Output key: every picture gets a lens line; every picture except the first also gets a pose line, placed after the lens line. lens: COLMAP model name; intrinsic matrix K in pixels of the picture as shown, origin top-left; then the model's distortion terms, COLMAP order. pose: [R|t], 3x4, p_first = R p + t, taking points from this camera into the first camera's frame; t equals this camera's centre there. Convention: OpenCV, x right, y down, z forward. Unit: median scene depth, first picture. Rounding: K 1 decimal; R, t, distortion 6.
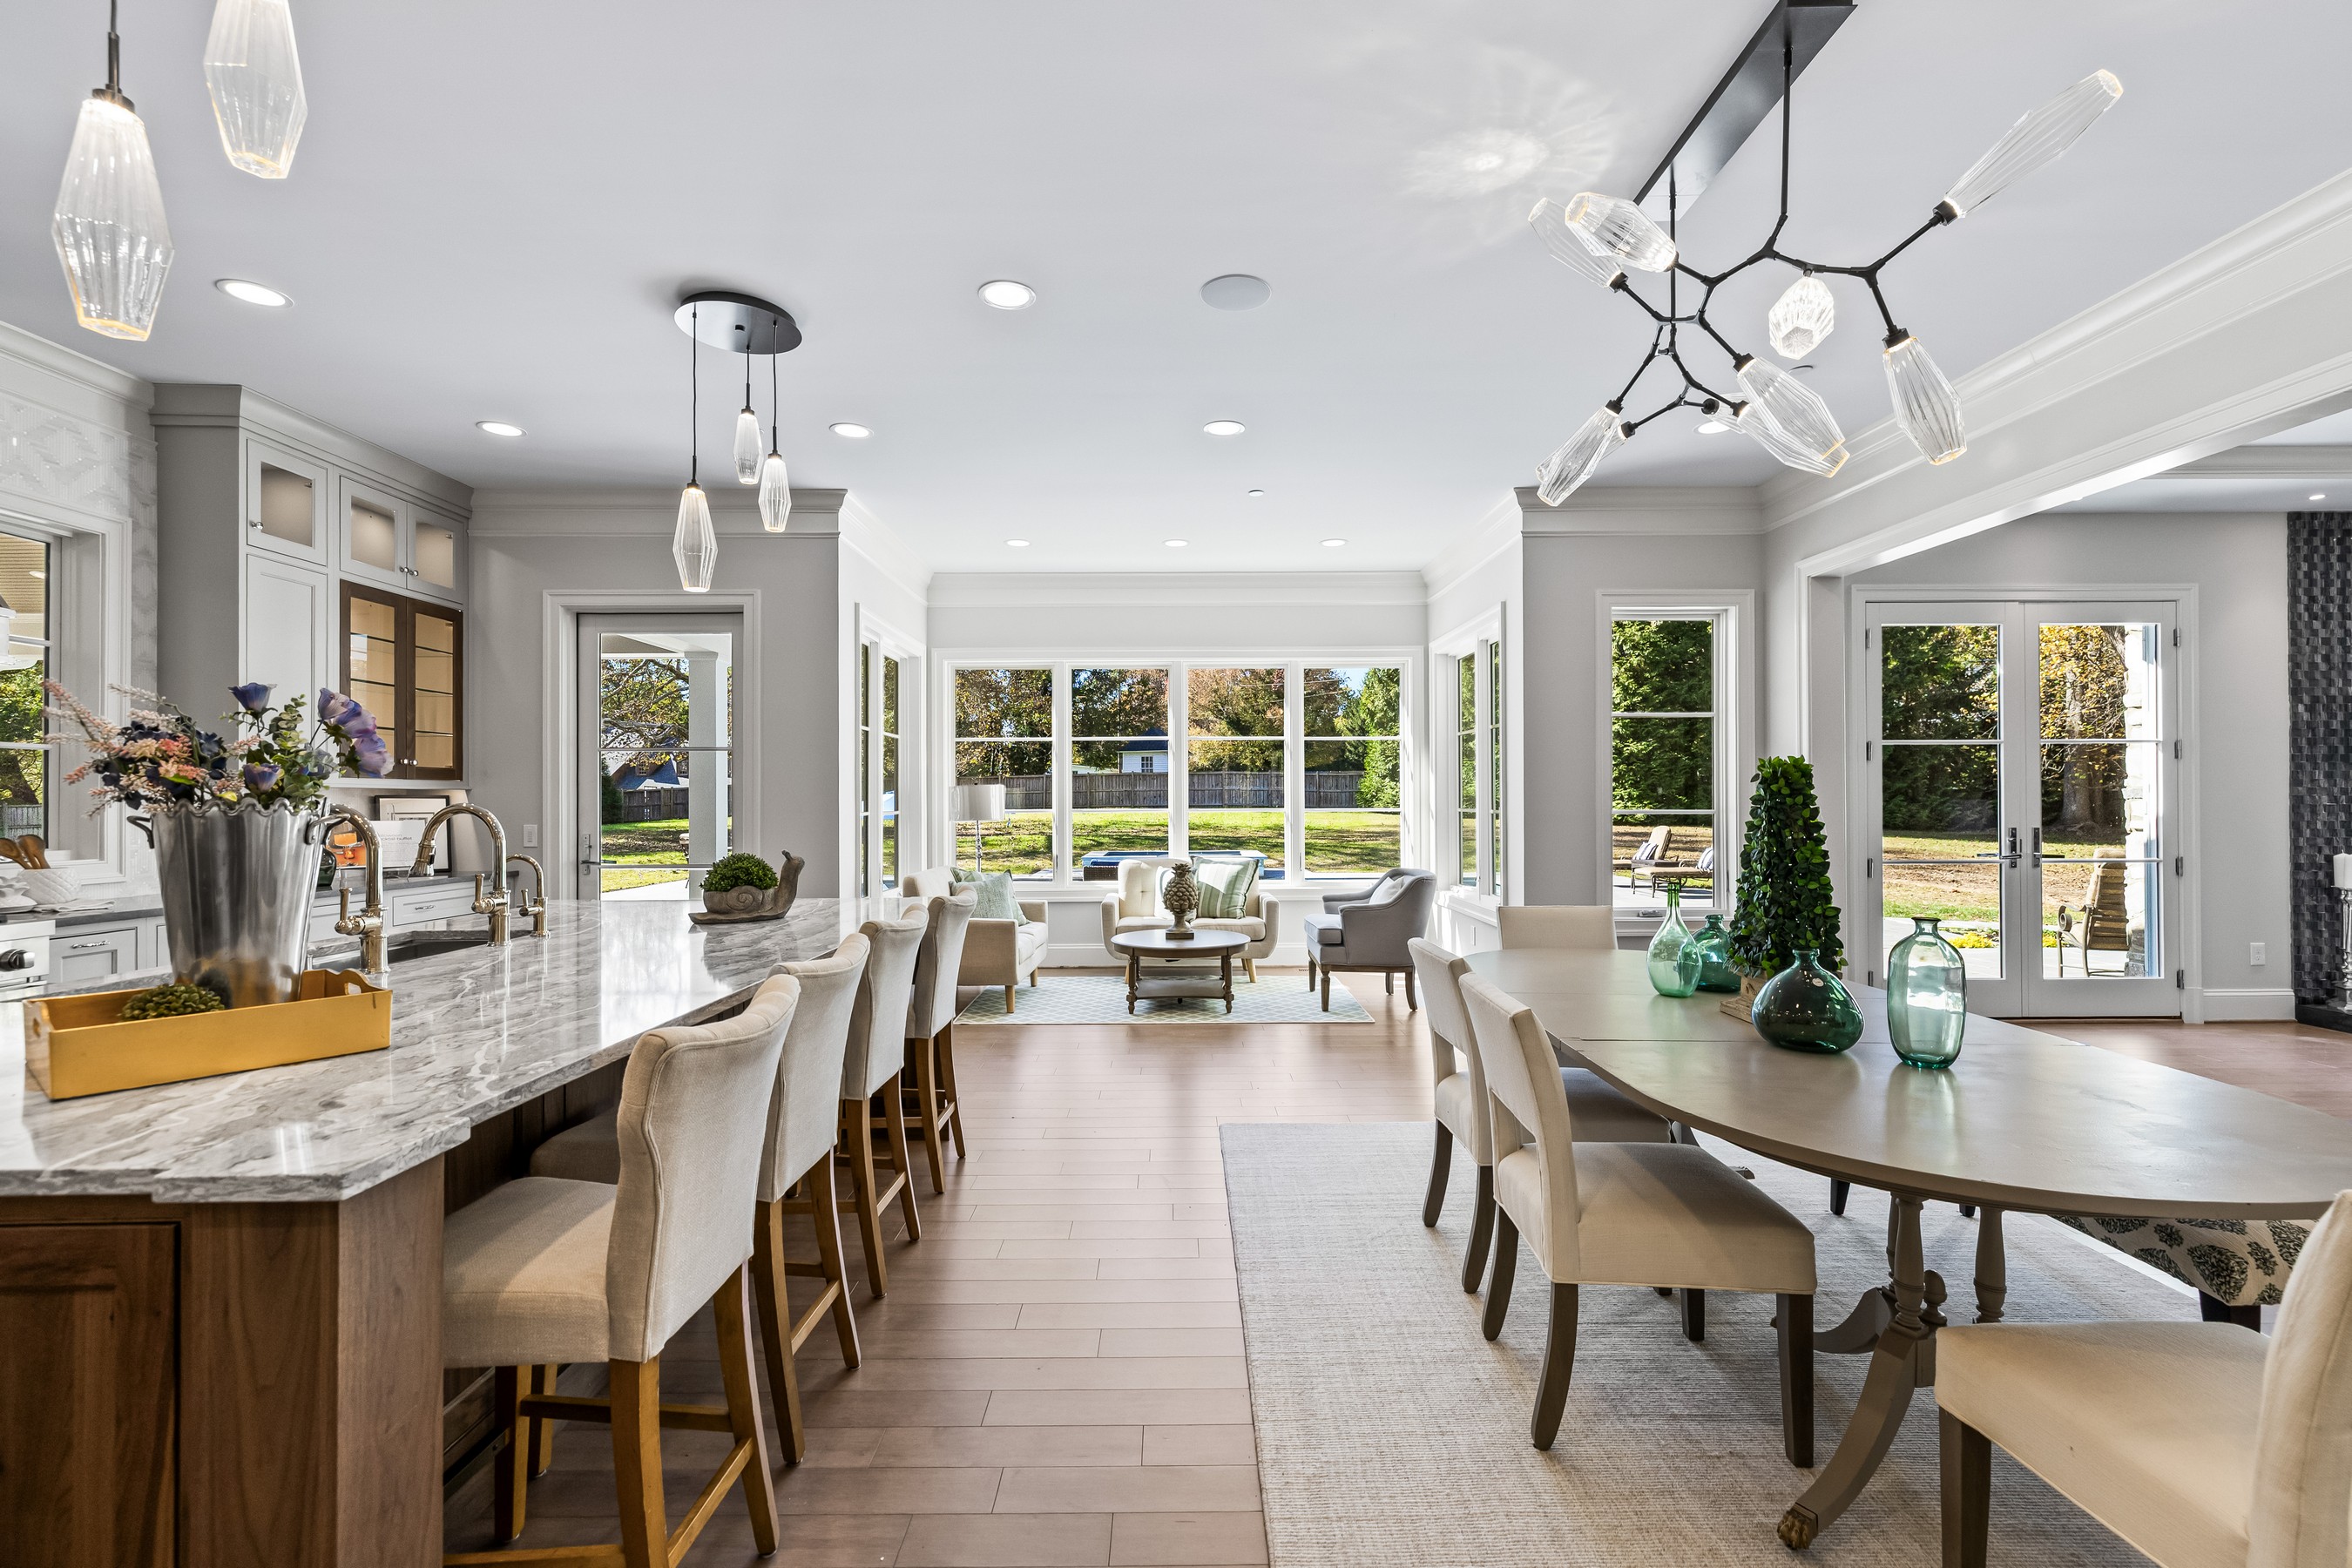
lens RADIAL K [[1001.7, 0, 1169.8], [0, 1001.7, 789.1], [0, 0, 1]] dist [0.004716, -0.000265]
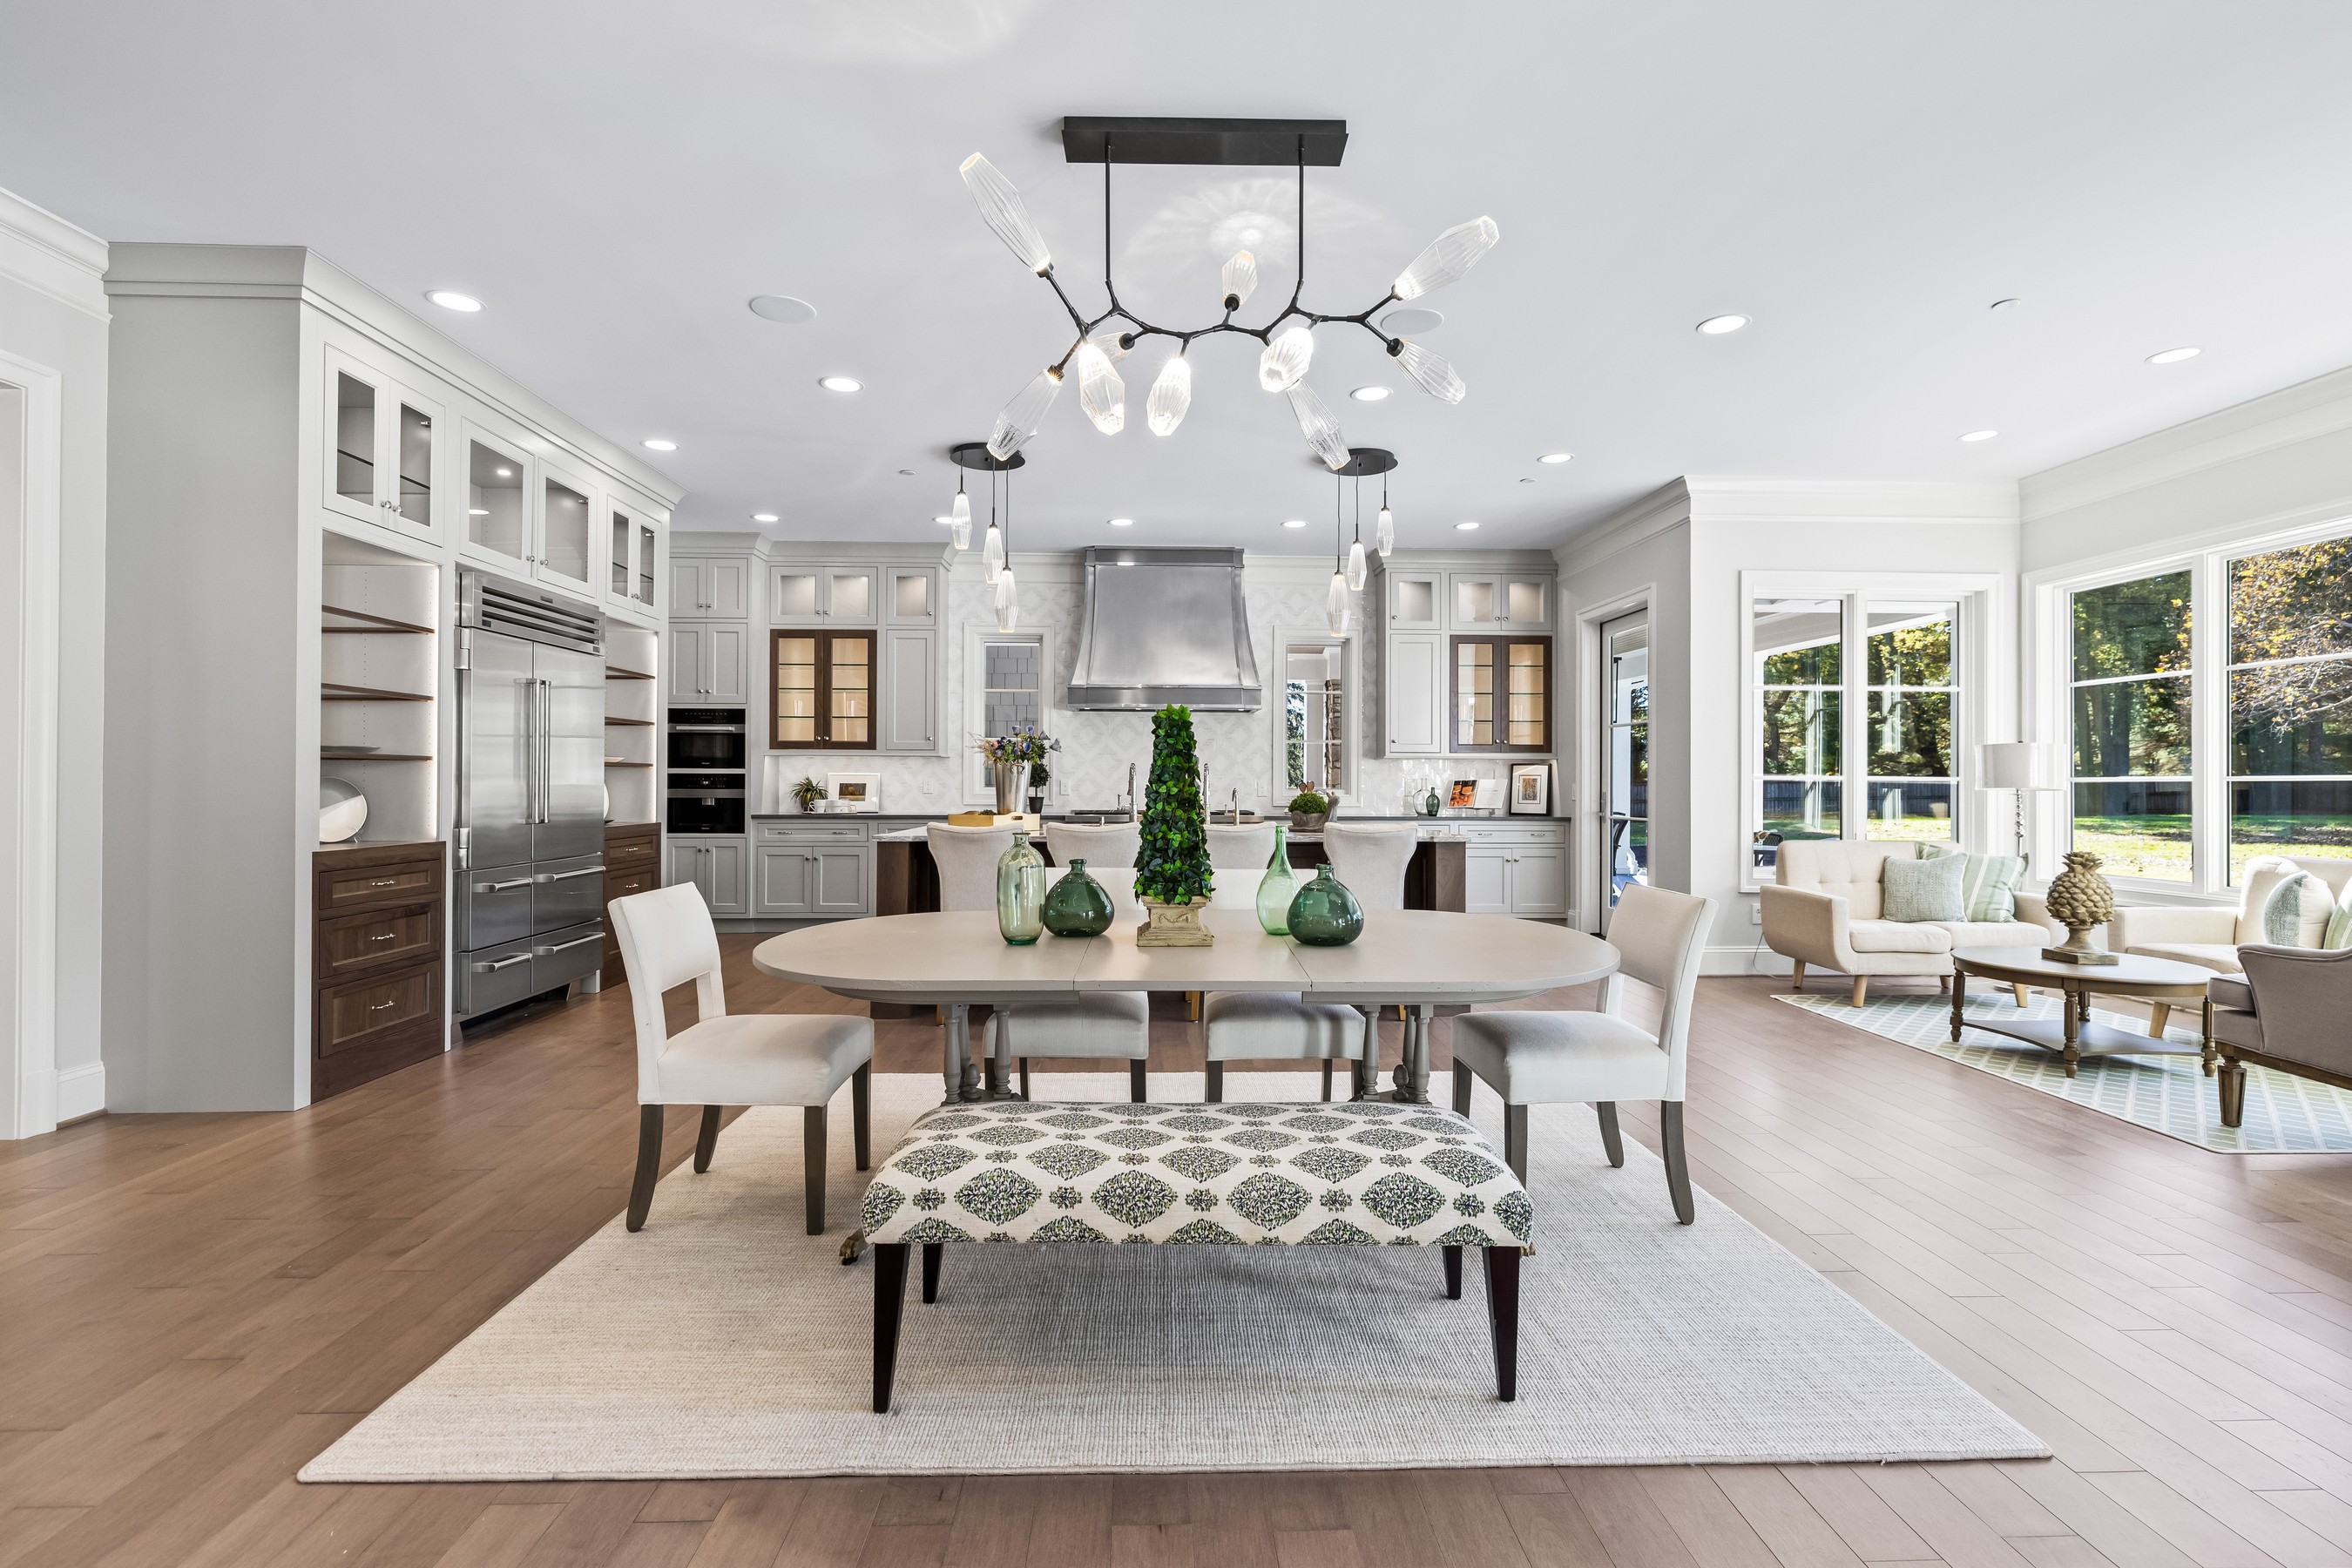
lens RADIAL K [[1060.5, 0, 1191.8], [0, 1060.5, 778.3], [0, 0, 1]] dist [-0.002415, -0.000840]
pose [[0.048512, 0.000943, -0.998822, 0.652261], [0.007093, 0.999974, 0.001289, 0.017547], [0.998797, -0.007148, 0.048504, 0.345716]]
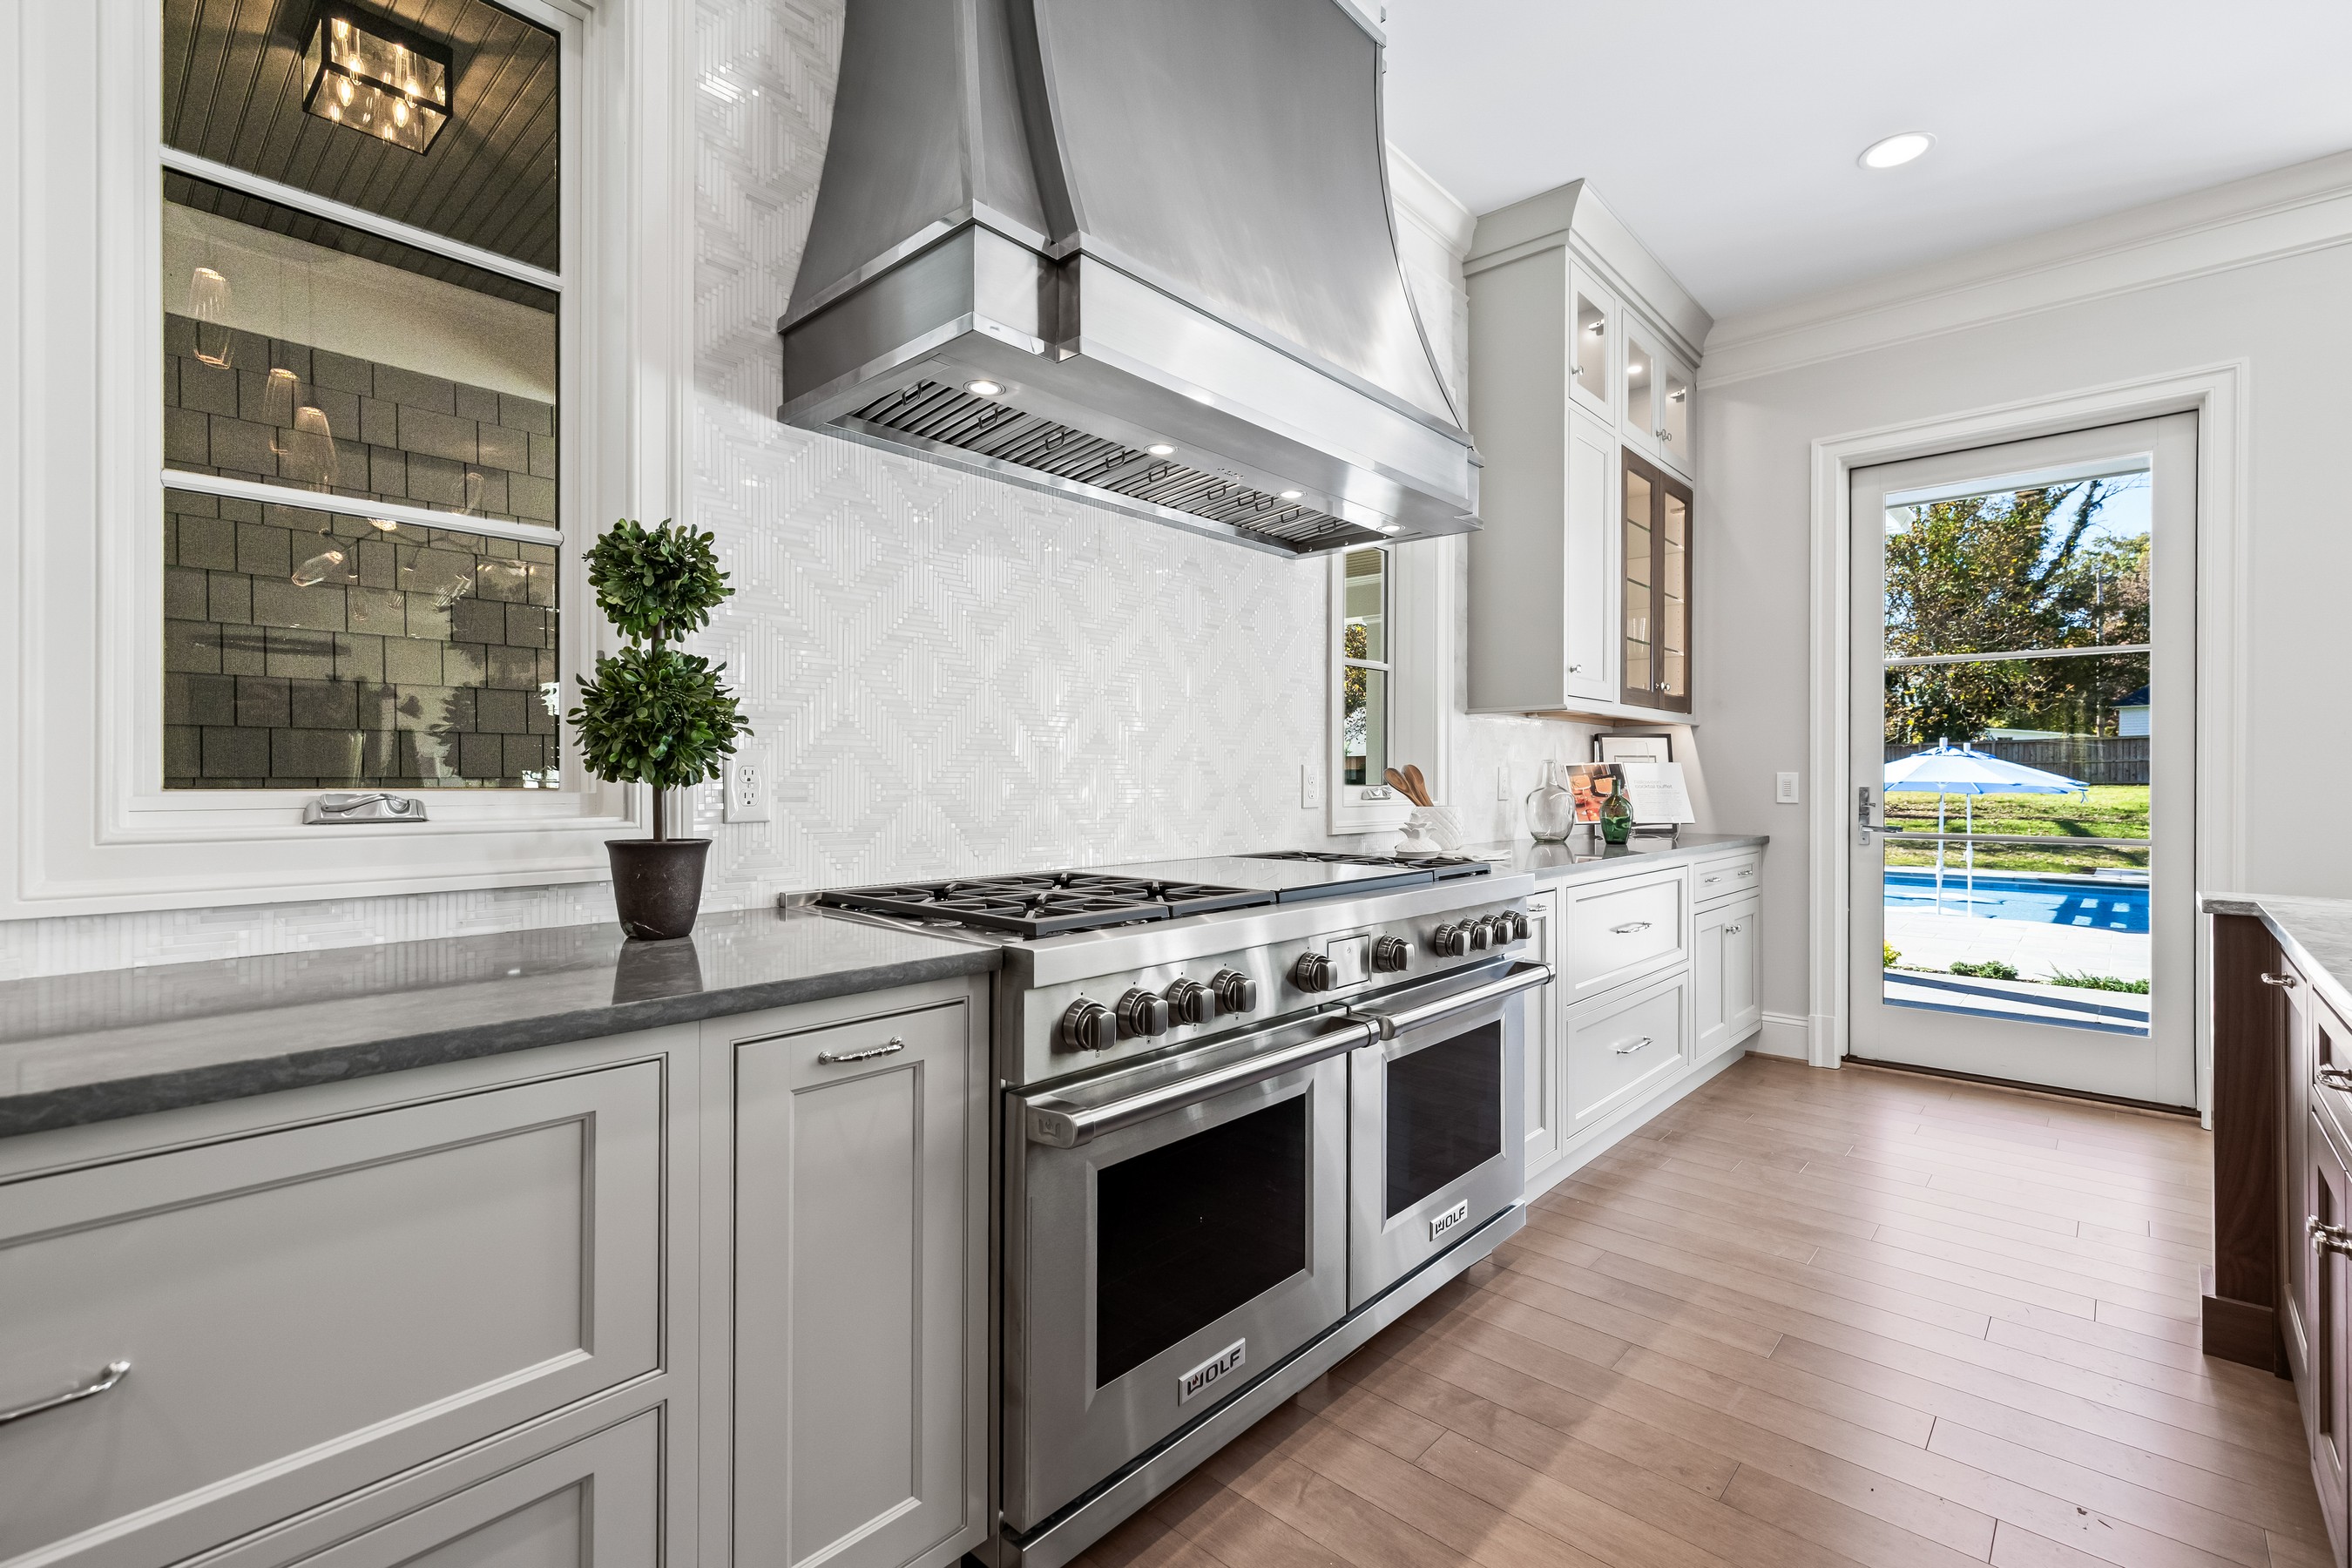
lens RADIAL K [[1001.7, 0, 1151.9], [0, 1001.7, 777.6], [0, 0, 1]] dist [0.004716, -0.000265]
pose [[0.732737, 0.006864, -0.680478, -0.404444], [0.001795, 0.999926, 0.012019, 0.024370], [0.680510, -0.010028, 0.732670, 0.139963]]
